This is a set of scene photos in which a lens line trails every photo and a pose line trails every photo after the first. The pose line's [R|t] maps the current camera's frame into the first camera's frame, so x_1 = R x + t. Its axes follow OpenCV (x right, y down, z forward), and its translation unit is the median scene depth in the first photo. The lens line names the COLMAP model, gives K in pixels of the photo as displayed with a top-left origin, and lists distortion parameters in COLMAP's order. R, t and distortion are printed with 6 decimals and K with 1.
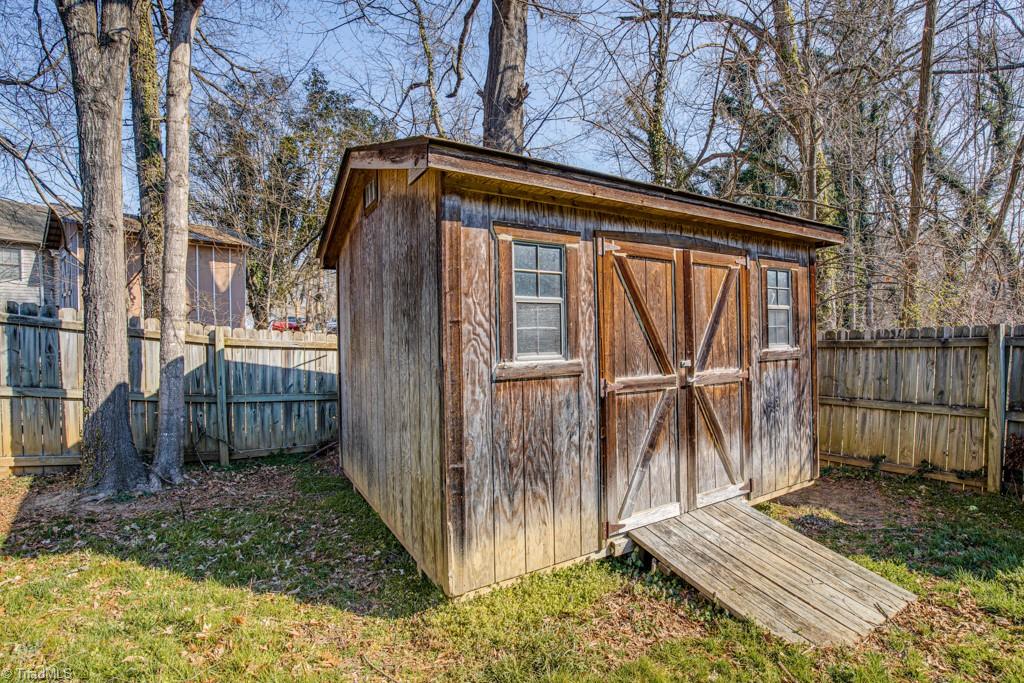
lens RADIAL K [[456.8, 0, 512.0], [0, 456.8, 341.5], [0, 0, 1]] dist [-0.000247, -0.000015]
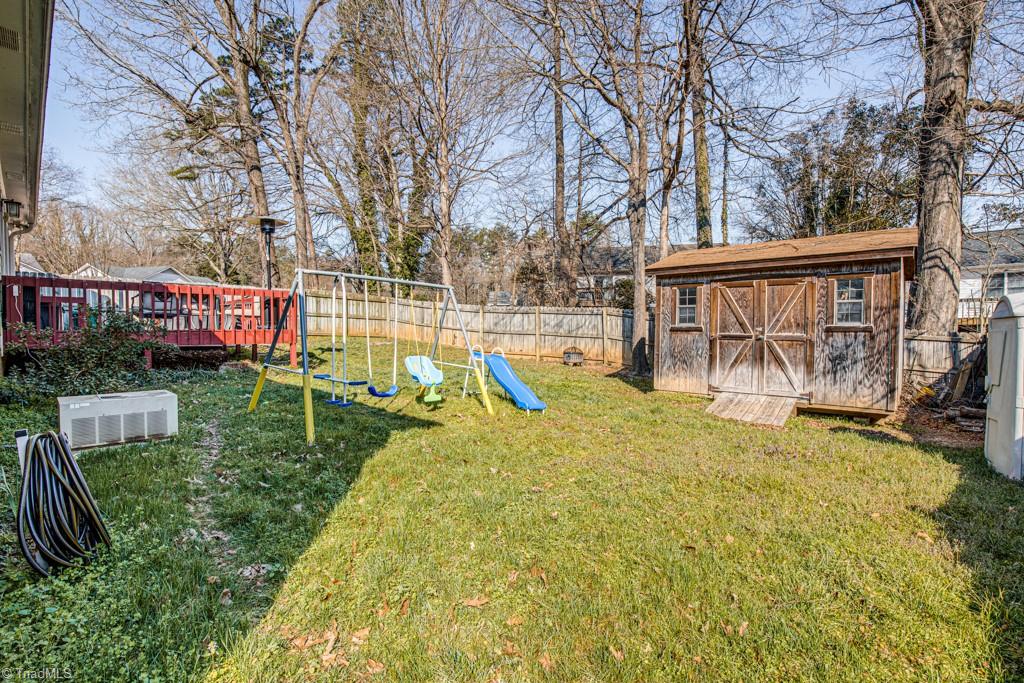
lens RADIAL K [[456.8, 0, 512.0], [0, 456.8, 341.5], [0, 0, 1]] dist [-0.000247, -0.000015]
pose [[0.304375, 0.038062, -0.951792, 2.263977], [-0.028098, 0.999125, 0.030970, 0.073933], [0.952138, 0.017317, 0.305178, -0.919724]]
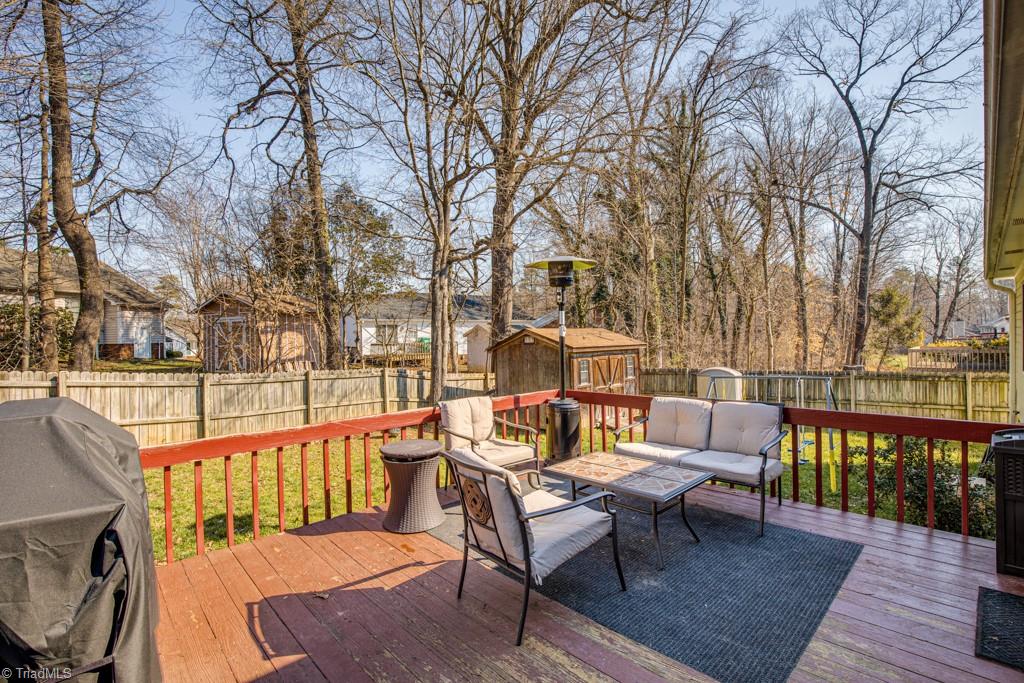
lens RADIAL K [[456.8, 0, 512.0], [0, 456.8, 341.5], [0, 0, 1]] dist [-0.000247, -0.000015]
pose [[0.966958, -0.011238, 0.254689, -1.557471], [0.017007, 0.999646, -0.020461, -0.265750], [-0.254369, 0.024116, 0.966807, -2.848727]]
